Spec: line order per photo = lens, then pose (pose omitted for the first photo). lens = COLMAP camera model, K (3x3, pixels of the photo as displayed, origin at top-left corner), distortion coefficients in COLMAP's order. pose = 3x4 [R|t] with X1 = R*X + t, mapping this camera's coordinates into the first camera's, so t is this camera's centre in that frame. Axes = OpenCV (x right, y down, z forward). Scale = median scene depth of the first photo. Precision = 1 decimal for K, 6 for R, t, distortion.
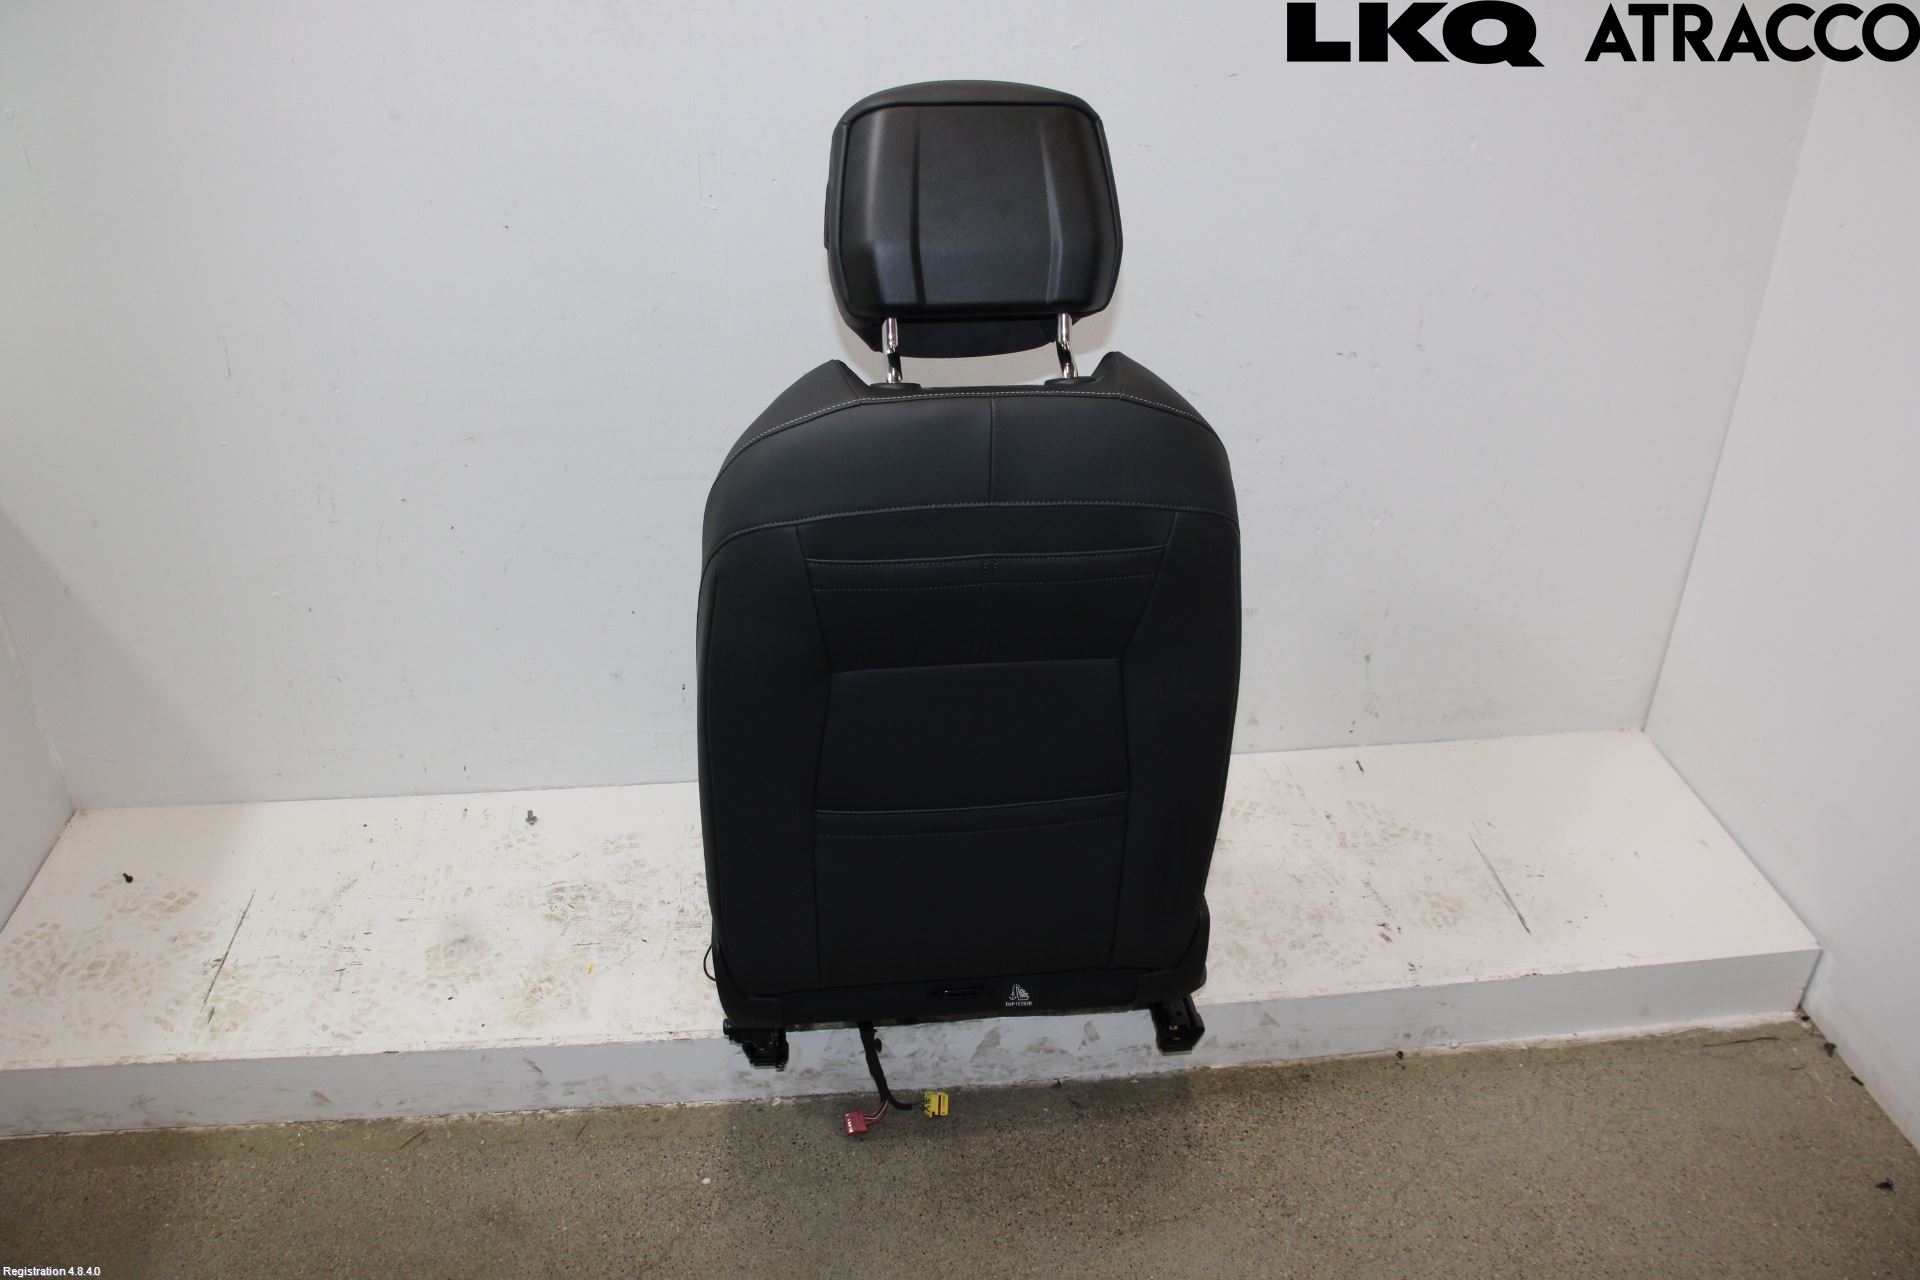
lens RADIAL K [[1573.5, 0, 960.0], [0, 1573.5, 640.0], [0, 0, 1]] dist [-0.166193, 0.133288]
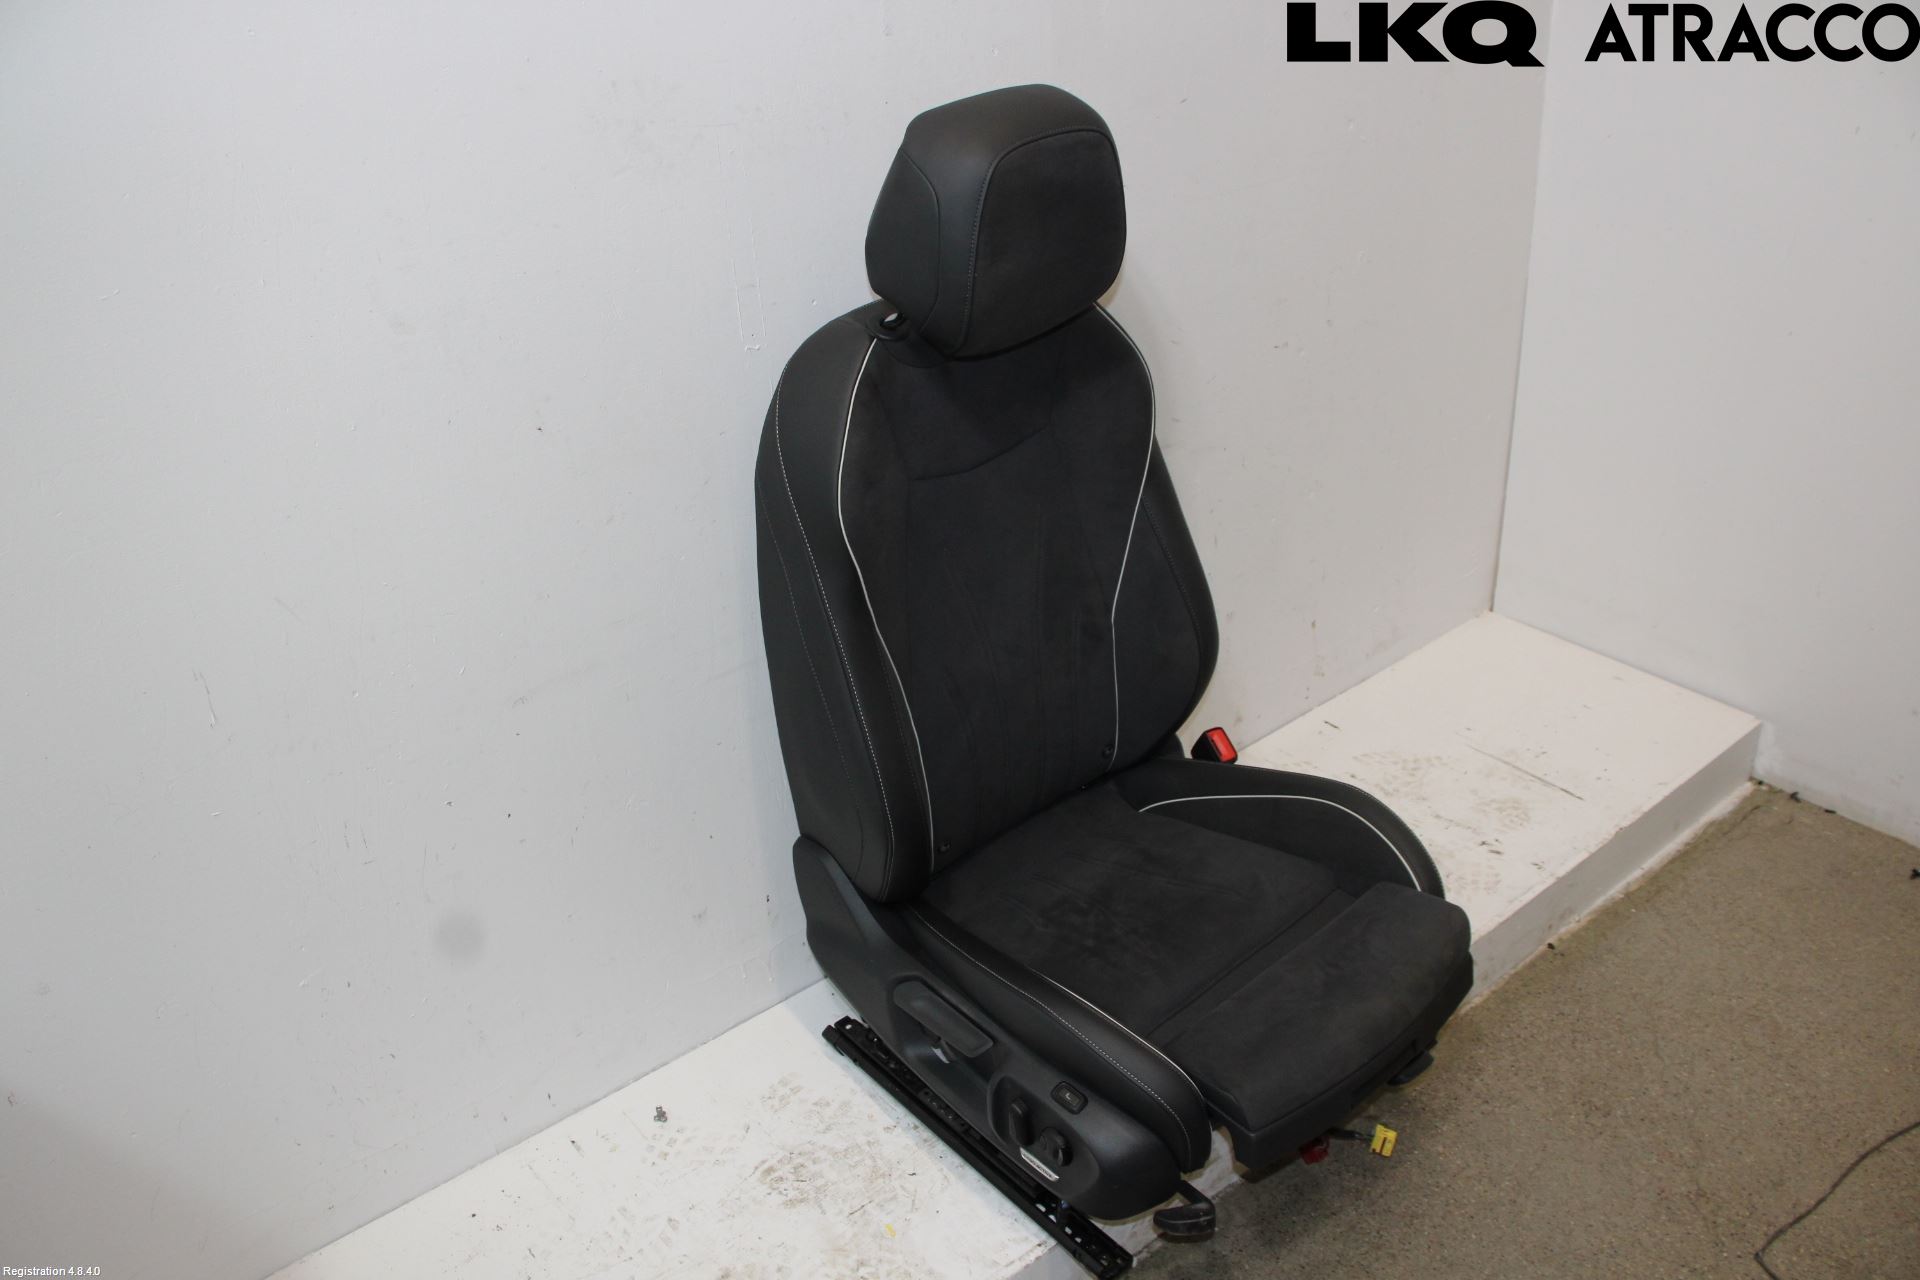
lens RADIAL K [[1568.2, 0, 954.3], [0, 1568.2, 653.9], [0, 0, 1]] dist [-0.169280, 0.146550]
pose [[0.847401, -0.322590, 0.421721, -0.451445], [0.338578, 0.940138, 0.038811, -0.106478], [-0.408996, 0.109897, 0.905895, 0.173330]]
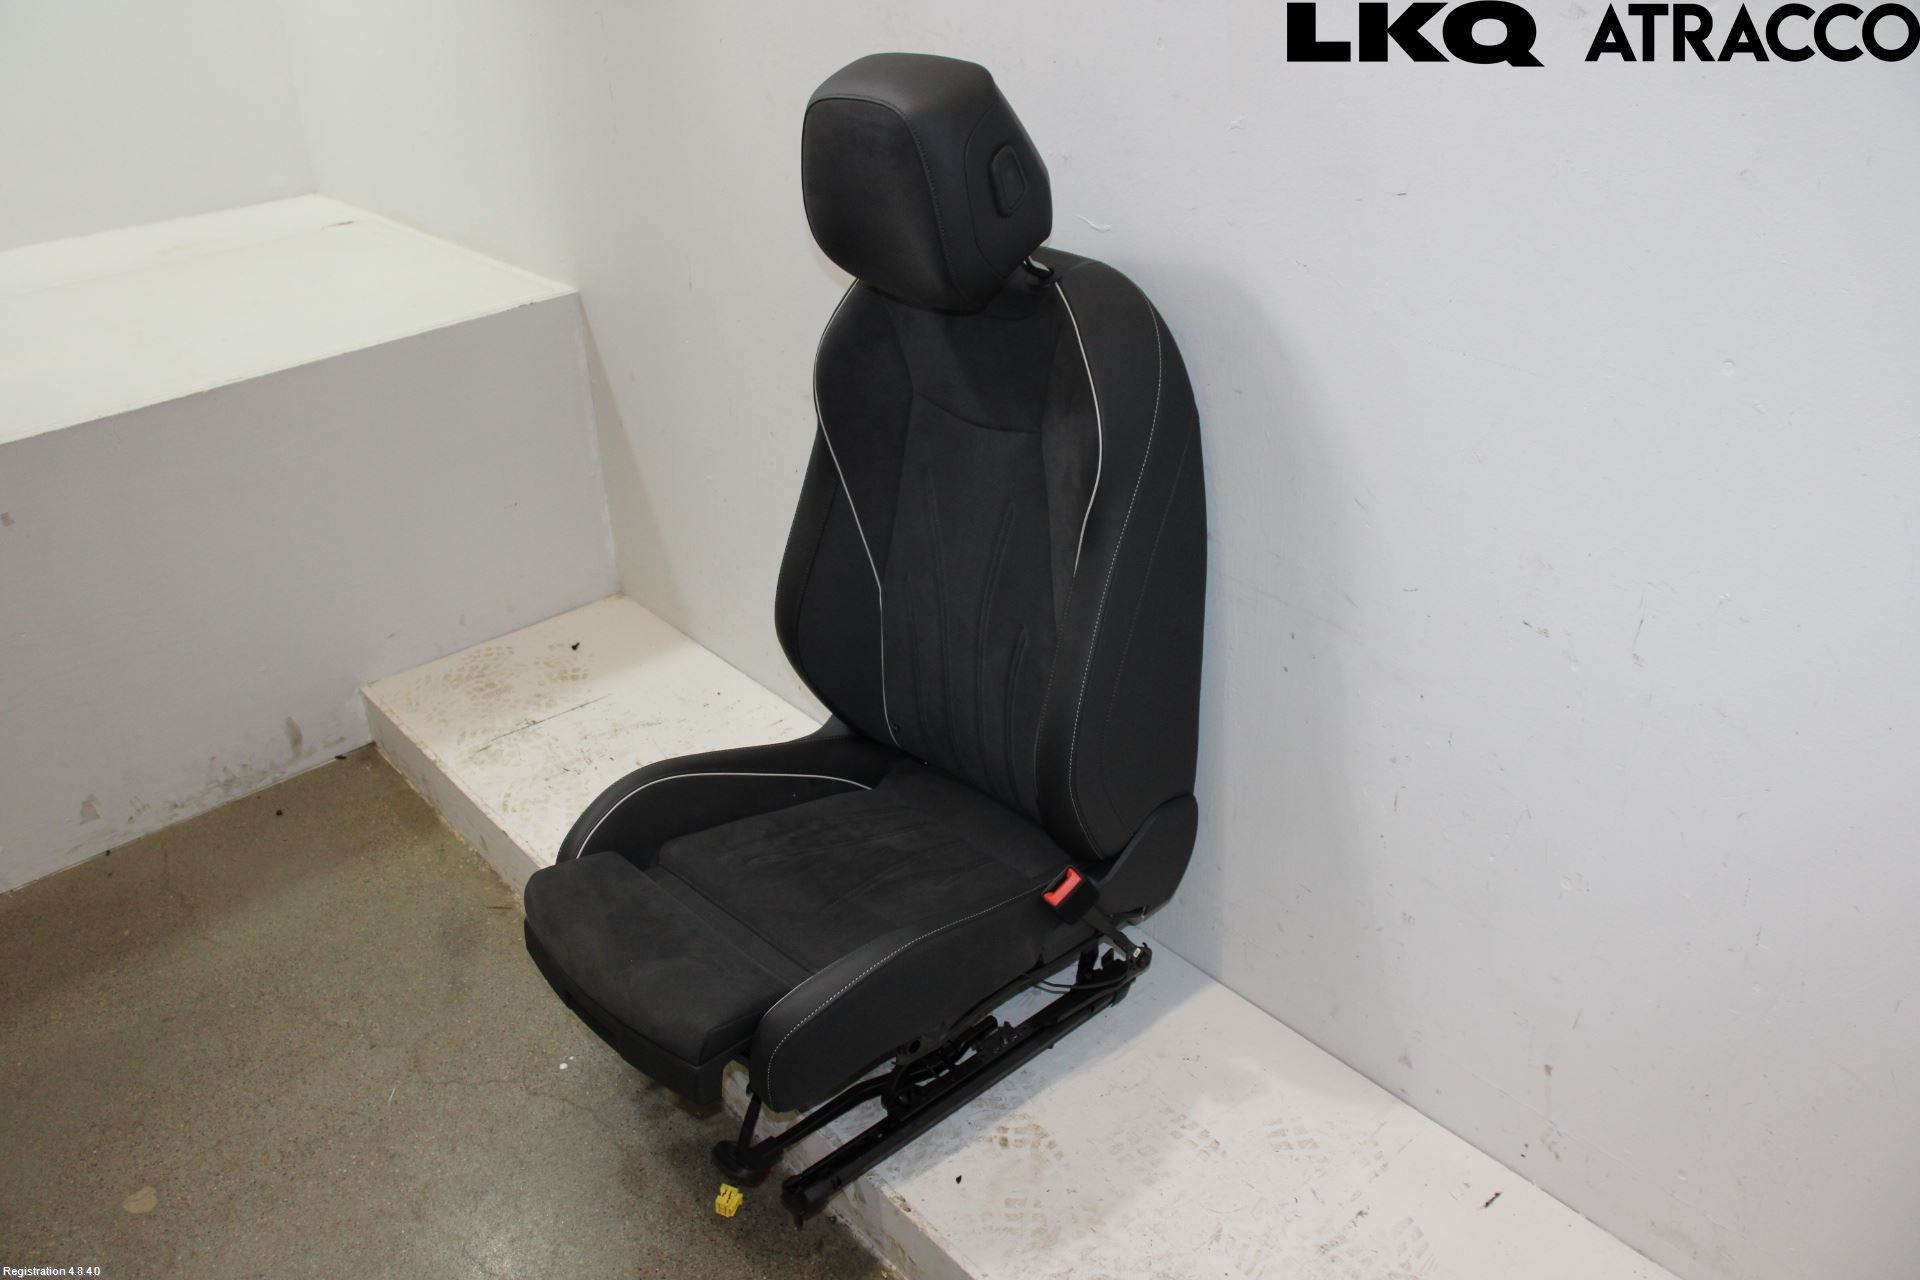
lens RADIAL K [[1568.2, 0, 954.3], [0, 1568.2, 653.9], [0, 0, 1]] dist [-0.169280, 0.146550]
pose [[0.566404, 0.381964, -0.730267, 0.616687], [-0.394375, 0.903687, 0.166790, -0.189533], [0.723641, 0.193529, 0.662489, 0.370877]]
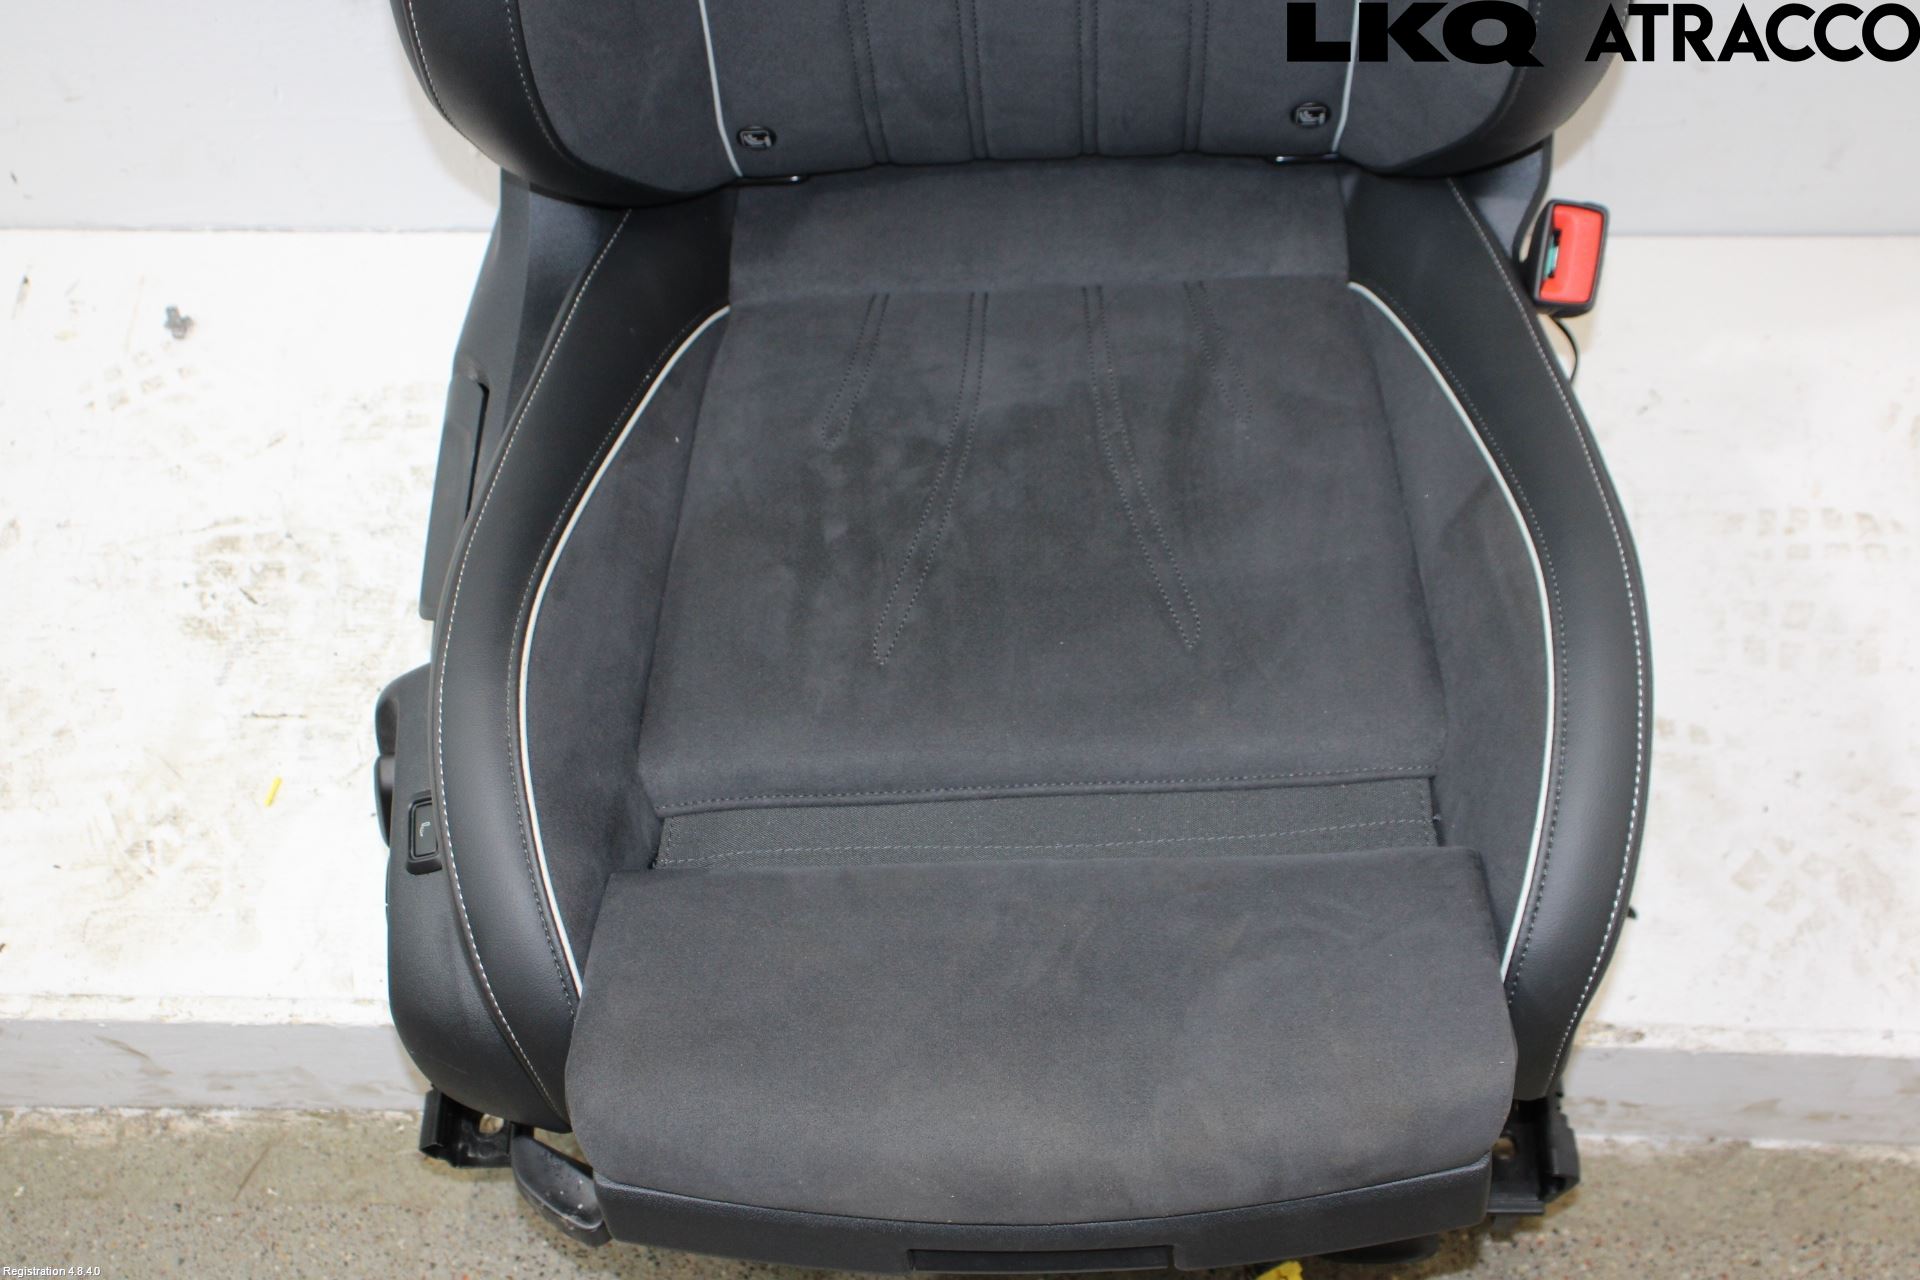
lens RADIAL K [[2670.1, 0, 967.6], [0, 2670.1, 644.7], [0, 0, 1]] dist [0.055786, 0.103661]
pose [[0.989094, 0.093400, -0.113885, 0.024952], [-0.033503, 0.895623, 0.443550, -0.147194], [0.143425, -0.434897, 0.888985, 0.387572]]
